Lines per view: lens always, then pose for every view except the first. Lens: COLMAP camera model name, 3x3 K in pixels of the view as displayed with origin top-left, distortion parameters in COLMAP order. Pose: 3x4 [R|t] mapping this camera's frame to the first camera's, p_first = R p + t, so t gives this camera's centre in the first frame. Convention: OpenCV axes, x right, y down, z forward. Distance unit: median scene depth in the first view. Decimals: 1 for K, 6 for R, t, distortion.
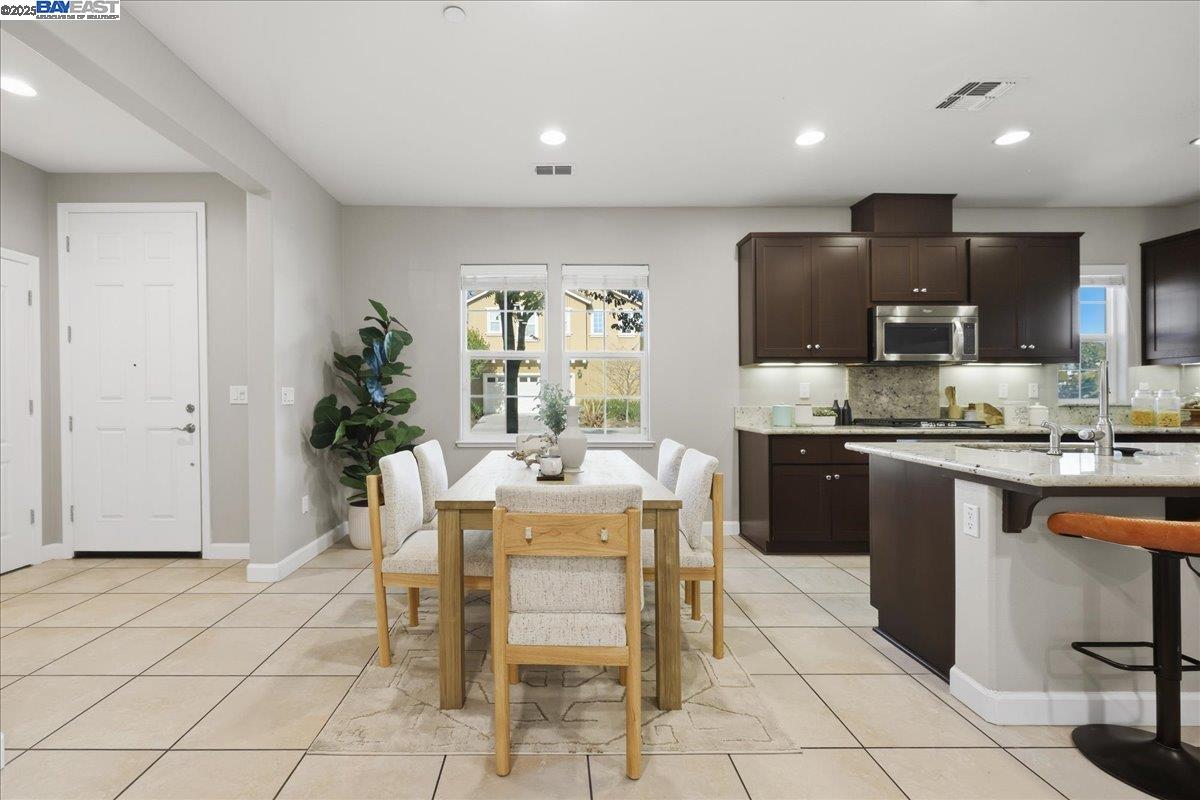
lens RADIAL K [[516.3, 0, 553.8], [0, 516.3, 400.5], [0, 0, 1]] dist [-0.002446, -0.000364]
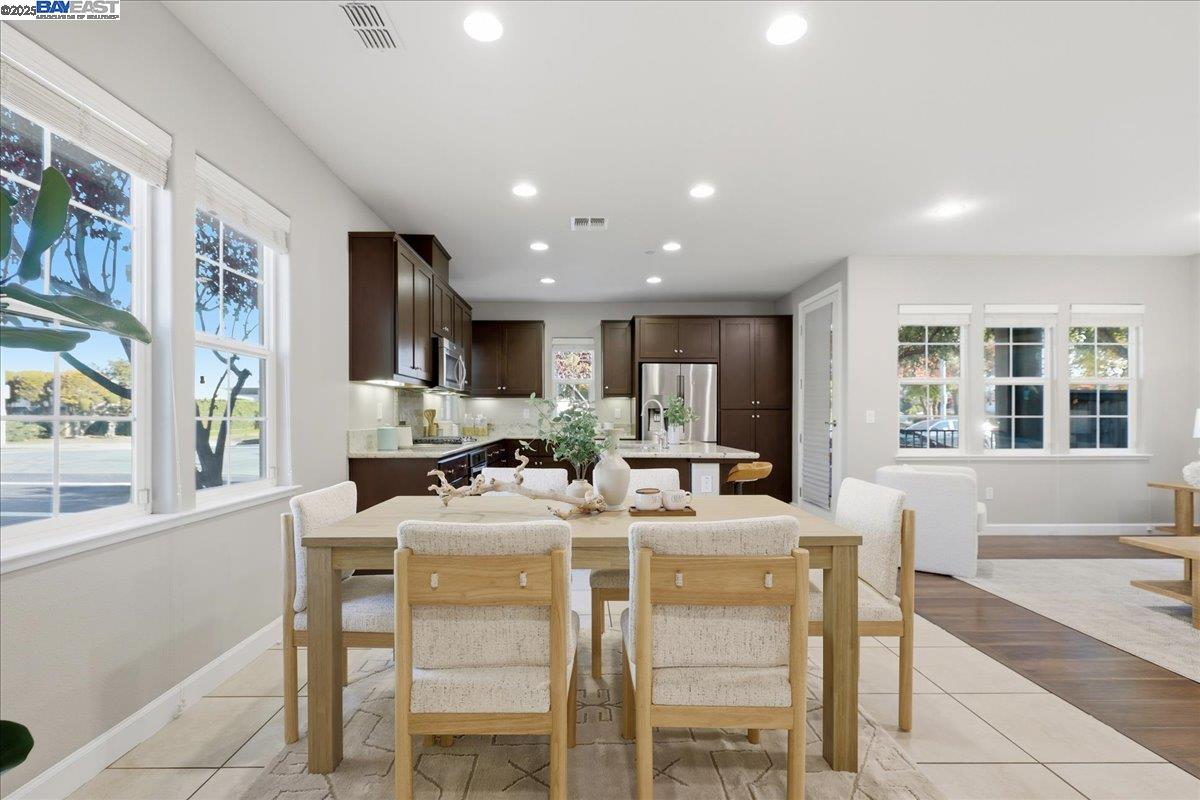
lens RADIAL K [[538.7, 0, 579.9], [0, 538.7, 421.1], [0, 0, 1]] dist [-0.000683, -0.000281]
pose [[0.001273, -0.007189, 0.999973, -0.524516], [0.003790, 0.999967, 0.007184, -0.006951], [-0.999992, 0.003781, 0.001300, 0.660005]]
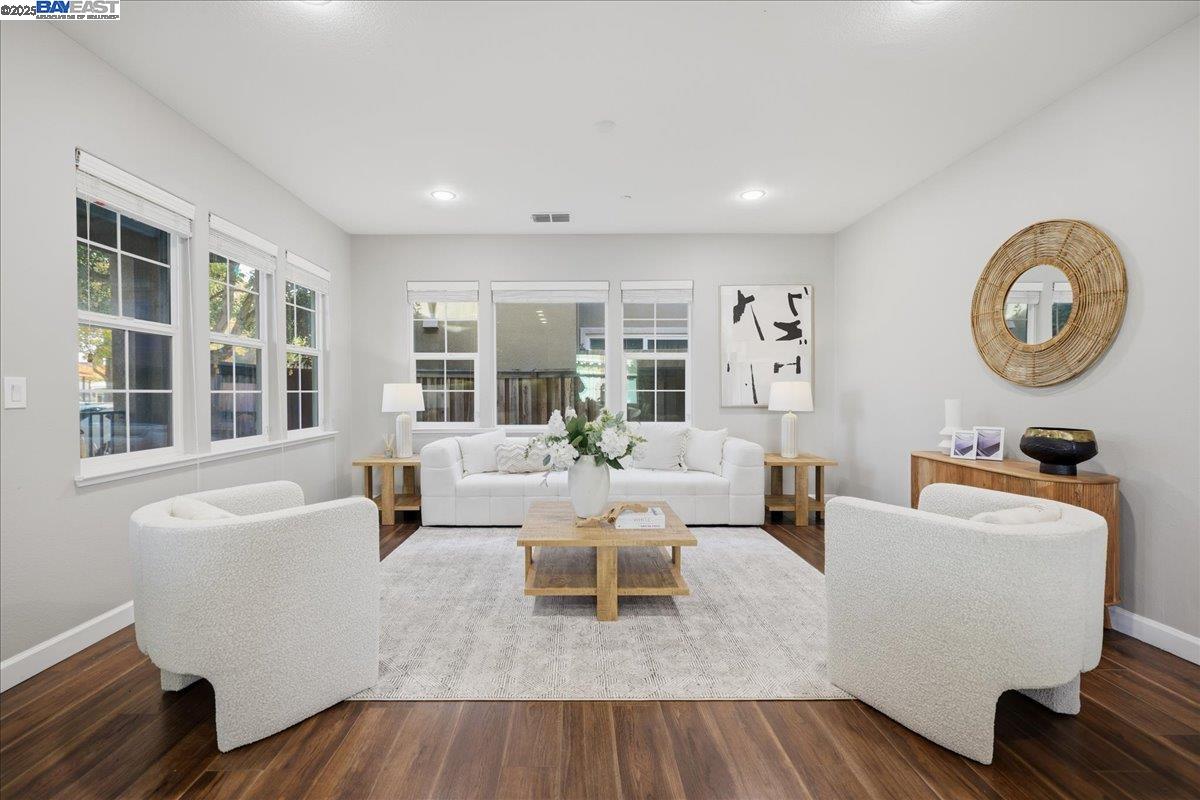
lens RADIAL K [[516.3, 0, 572.6], [0, 516.3, 396.7], [0, 0, 1]] dist [-0.002446, -0.000364]
pose [[-0.999989, 0.002478, -0.003901, 0.215632], [0.002424, 0.999901, 0.013875, -0.006187], [0.003935, 0.013865, -0.999896, 0.472678]]
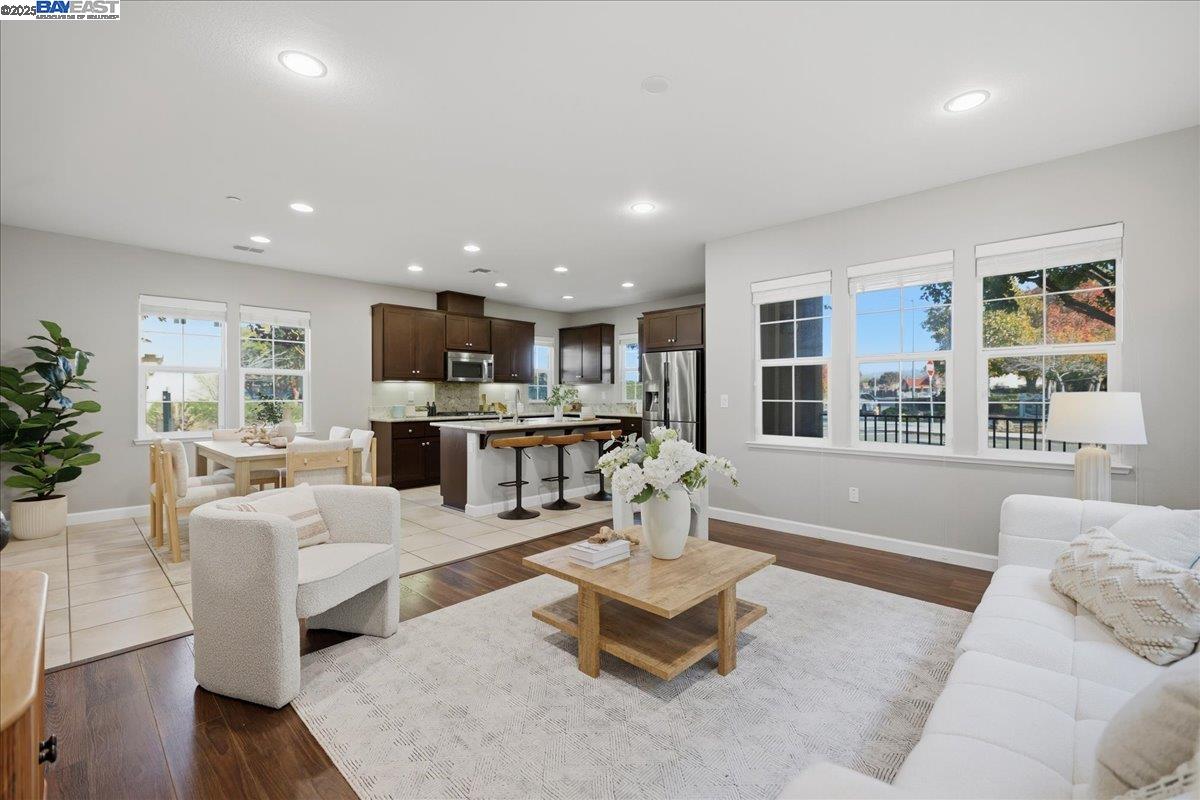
lens RADIAL K [[503.0, 0, 599.5], [0, 503.0, 402.2], [0, 0, 1]] dist [-0.002652, -0.000160]
pose [[0.686889, -0.012064, 0.726662, -0.306483], [0.005237, 0.999918, 0.011651, -0.016804], [-0.726743, -0.004198, 0.686896, -0.619893]]
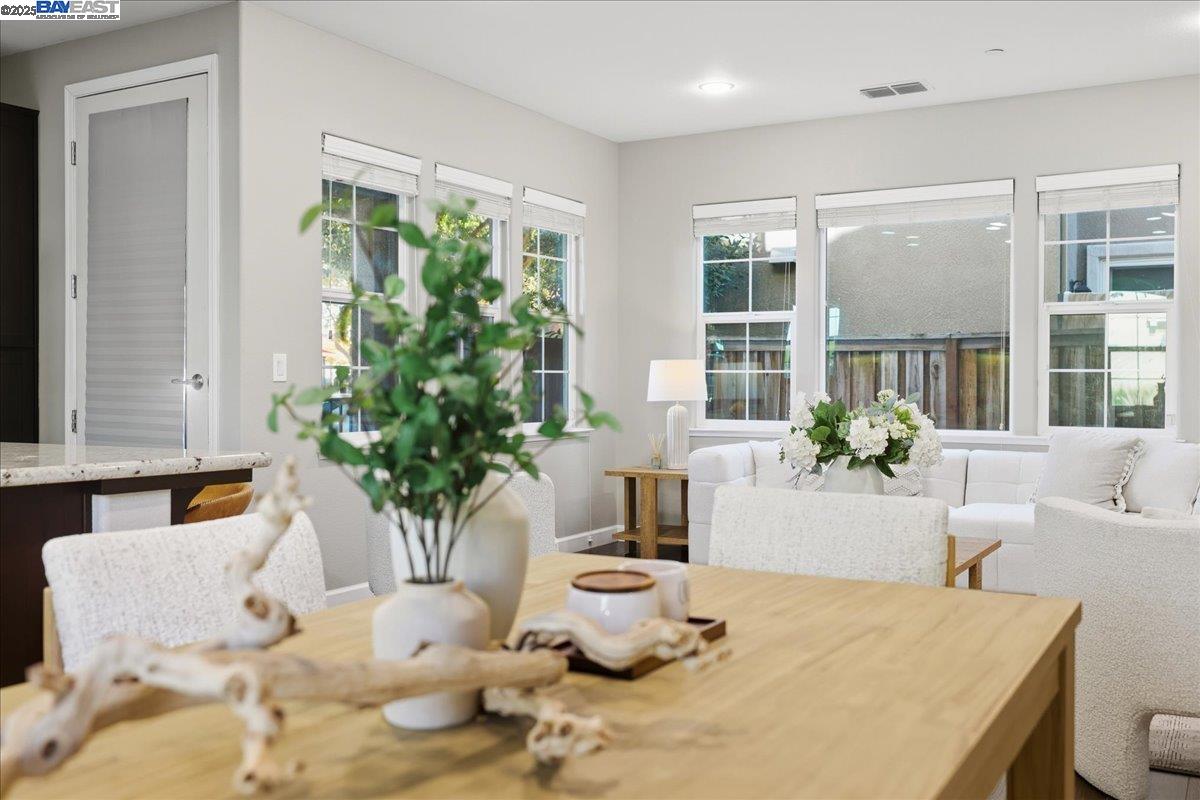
lens RADIAL K [[1133.6, 0, 590.9], [0, 1133.6, 397.1], [0, 0, 1]] dist [-0.003808, 0.000000]
pose [[-0.865906, -0.008196, 0.500139, -0.154868], [-0.000111, 0.999869, 0.016192, 0.008200], [-0.500206, 0.013965, -0.865794, 0.870226]]
